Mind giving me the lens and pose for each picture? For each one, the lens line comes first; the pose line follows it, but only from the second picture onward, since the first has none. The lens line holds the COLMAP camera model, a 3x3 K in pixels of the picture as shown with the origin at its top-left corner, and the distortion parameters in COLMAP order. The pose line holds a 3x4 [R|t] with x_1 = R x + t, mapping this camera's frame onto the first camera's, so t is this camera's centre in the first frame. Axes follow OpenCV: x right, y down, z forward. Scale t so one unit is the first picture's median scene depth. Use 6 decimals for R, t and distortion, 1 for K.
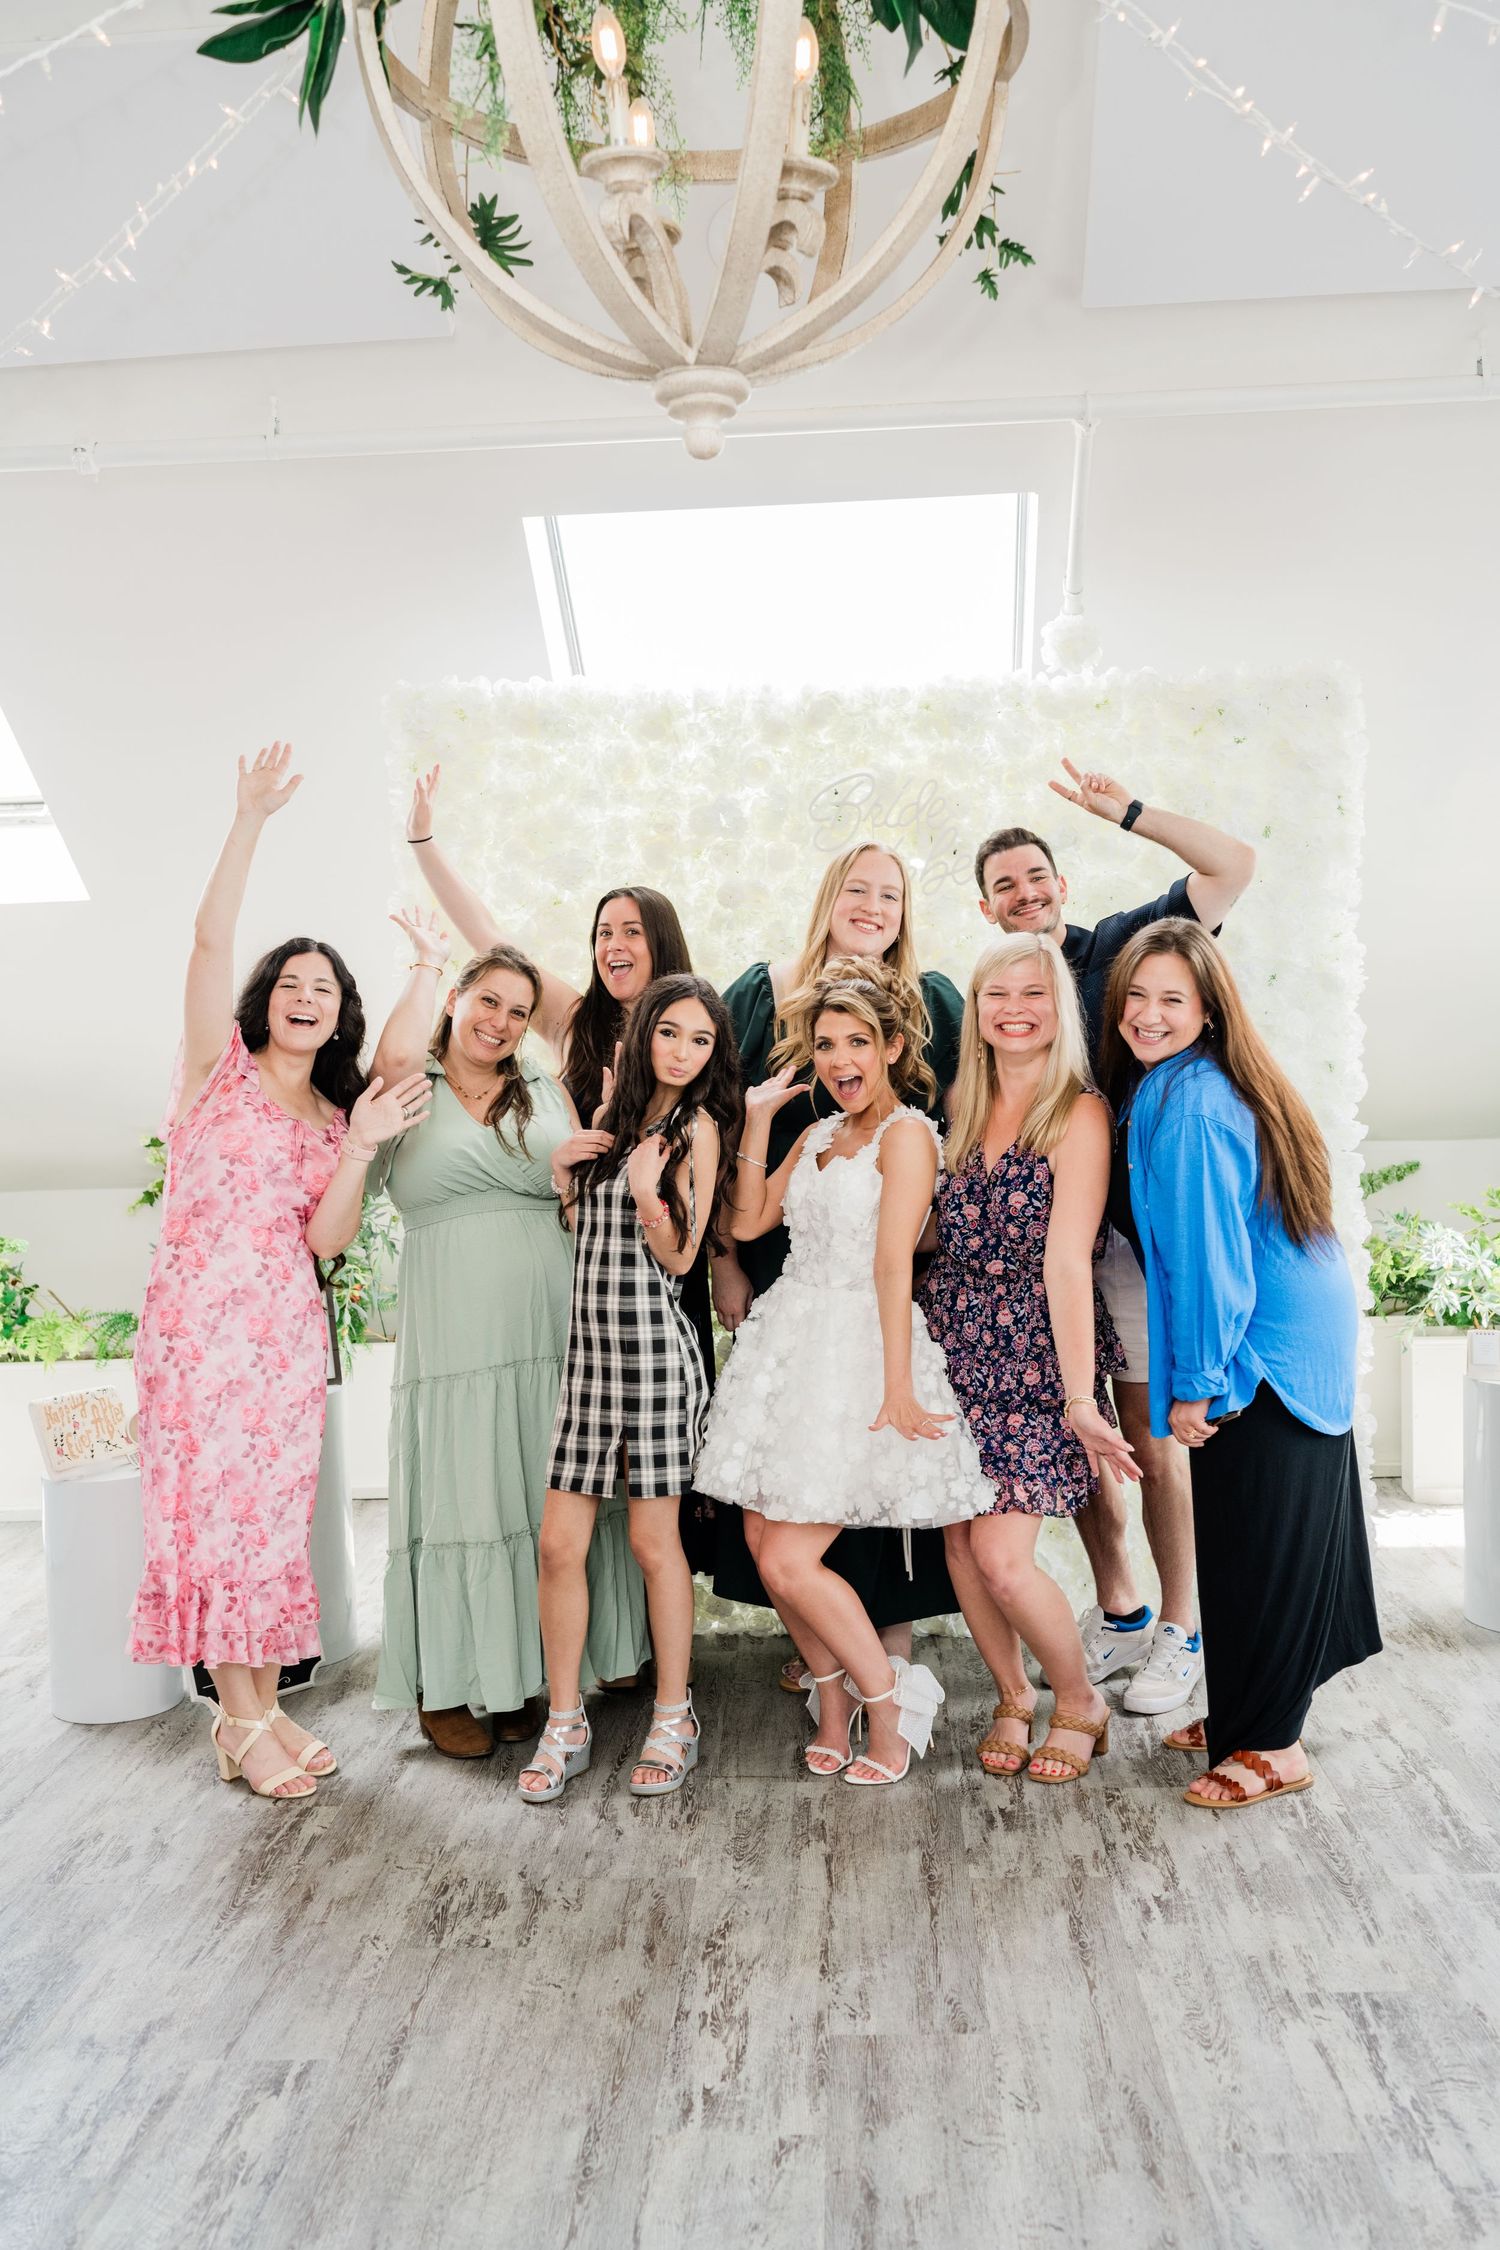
lens RADIAL K [[2325.5, 0, 740.1], [0, 2325.5, 1120.5], [0, 0, 1]] dist [-0.004763, 0.000000]
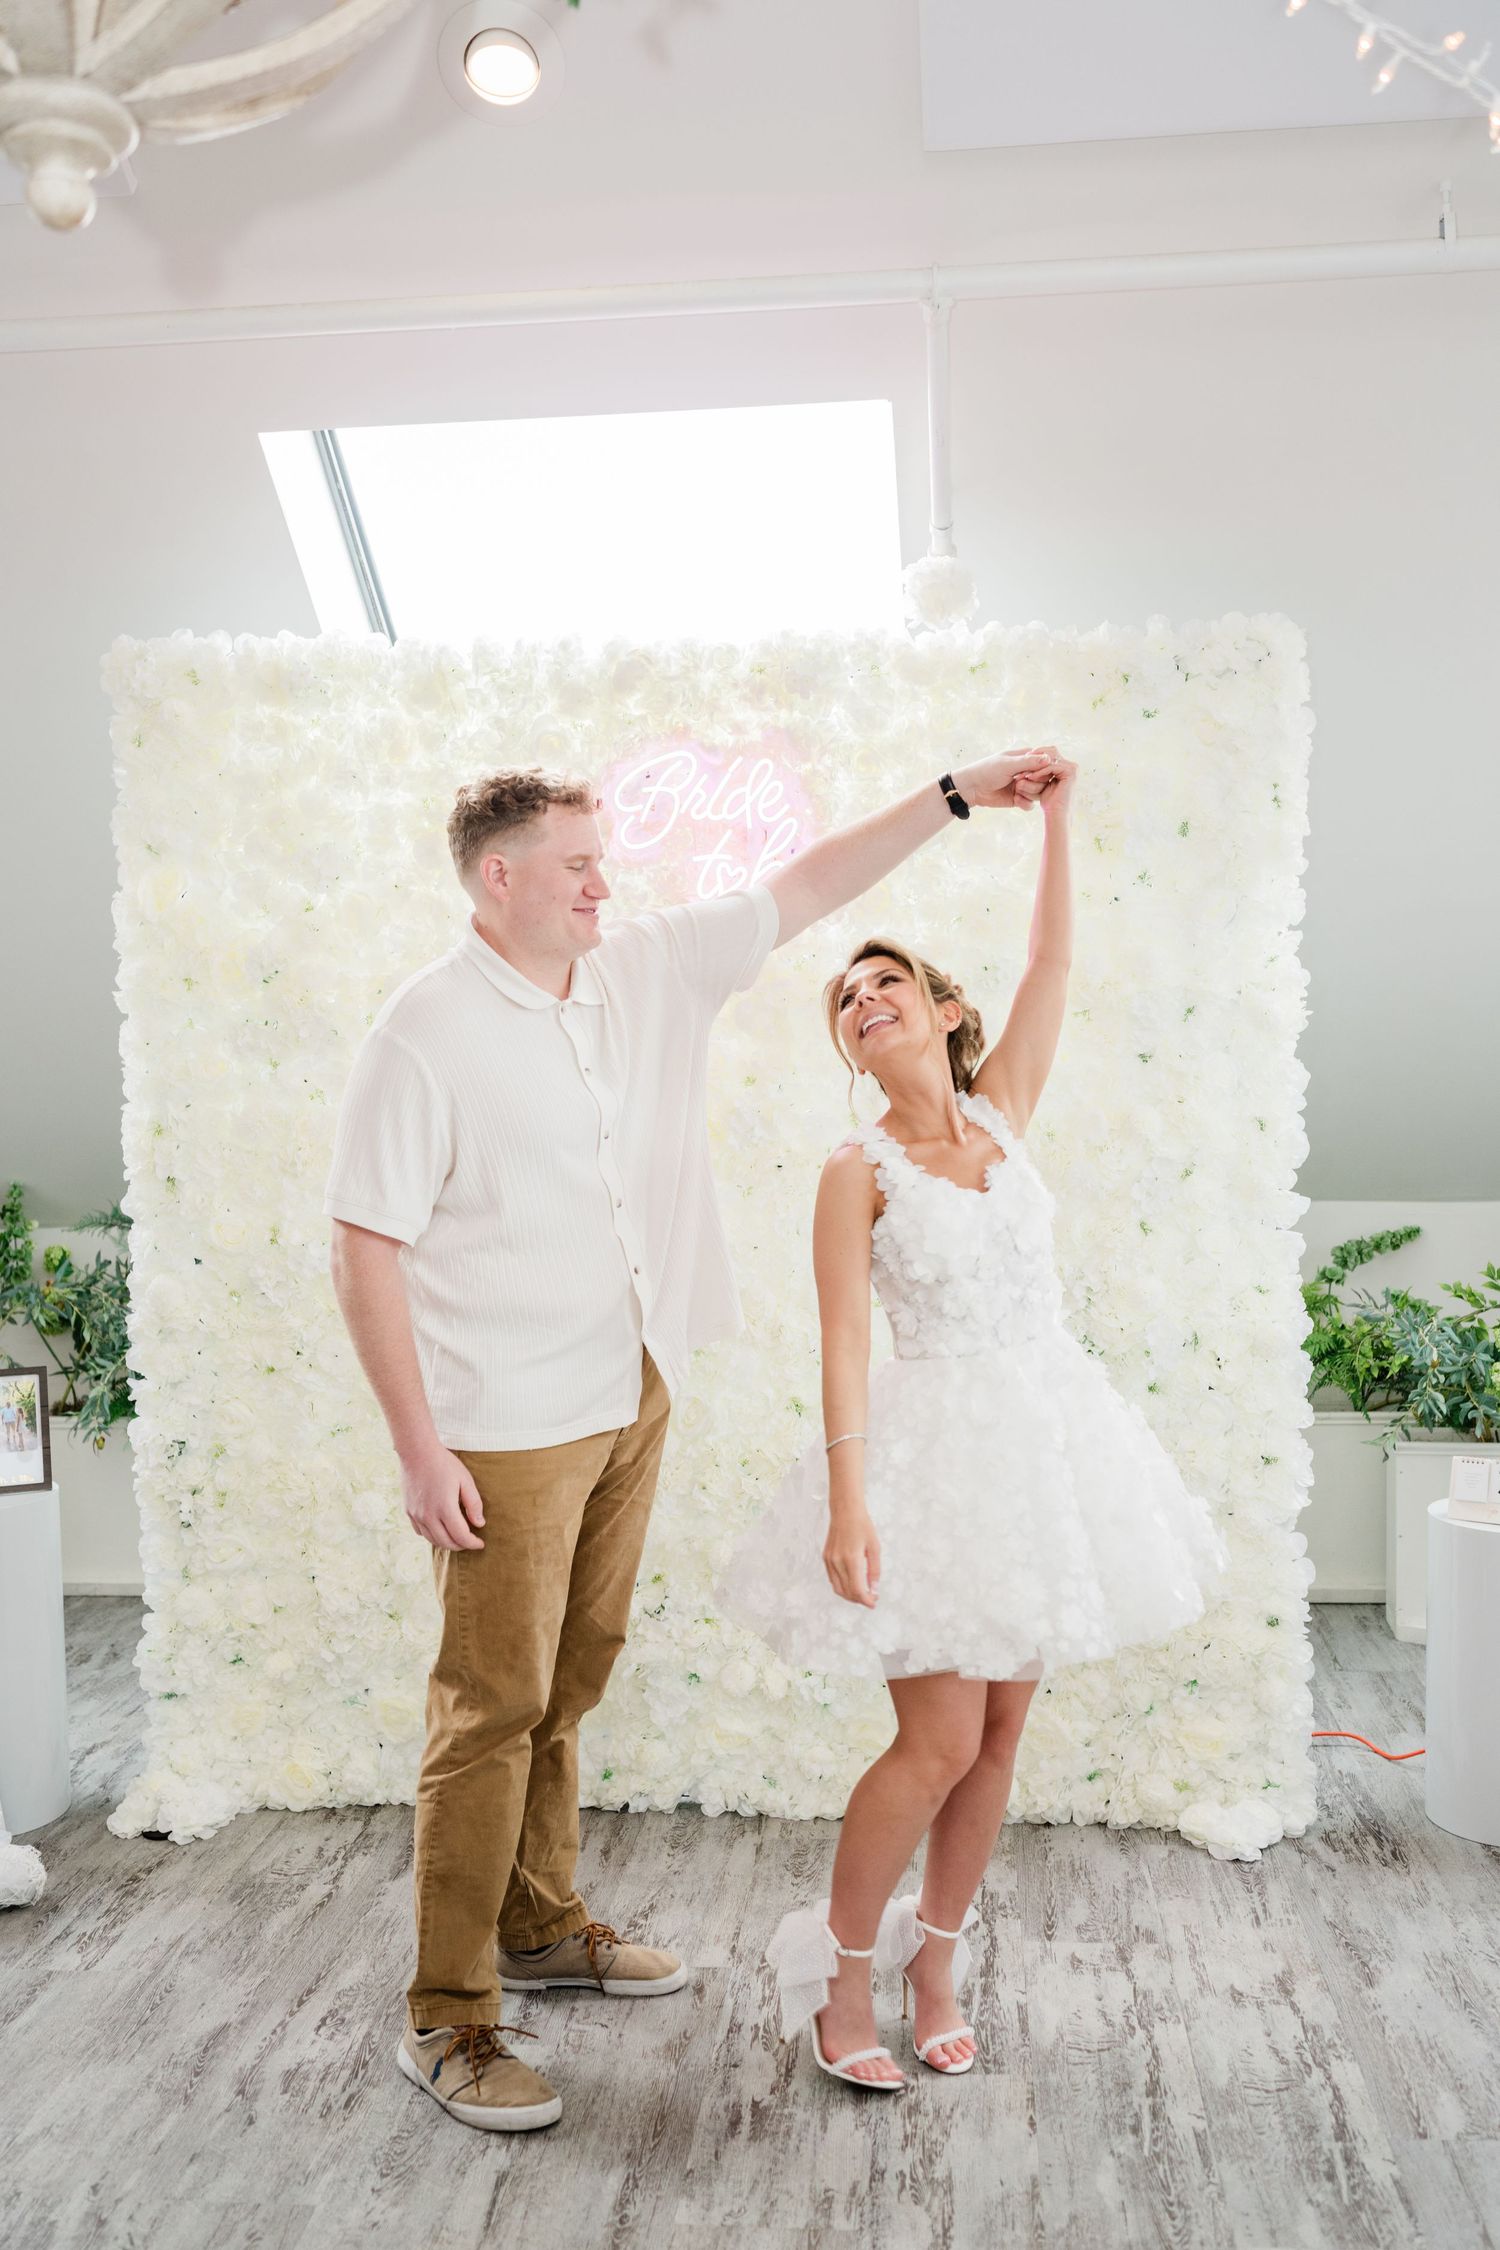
lens RADIAL K [[2325.5, 0, 732.3], [0, 2325.5, 1128.6], [0, 0, 1]] dist [-0.004763, 0.000000]
pose [[0.998634, 0.015164, -0.050001, 0.112876], [-0.015151, 0.999885, 0.000635, -0.019362], [0.050005, 0.000123, 0.998749, 0.194559]]
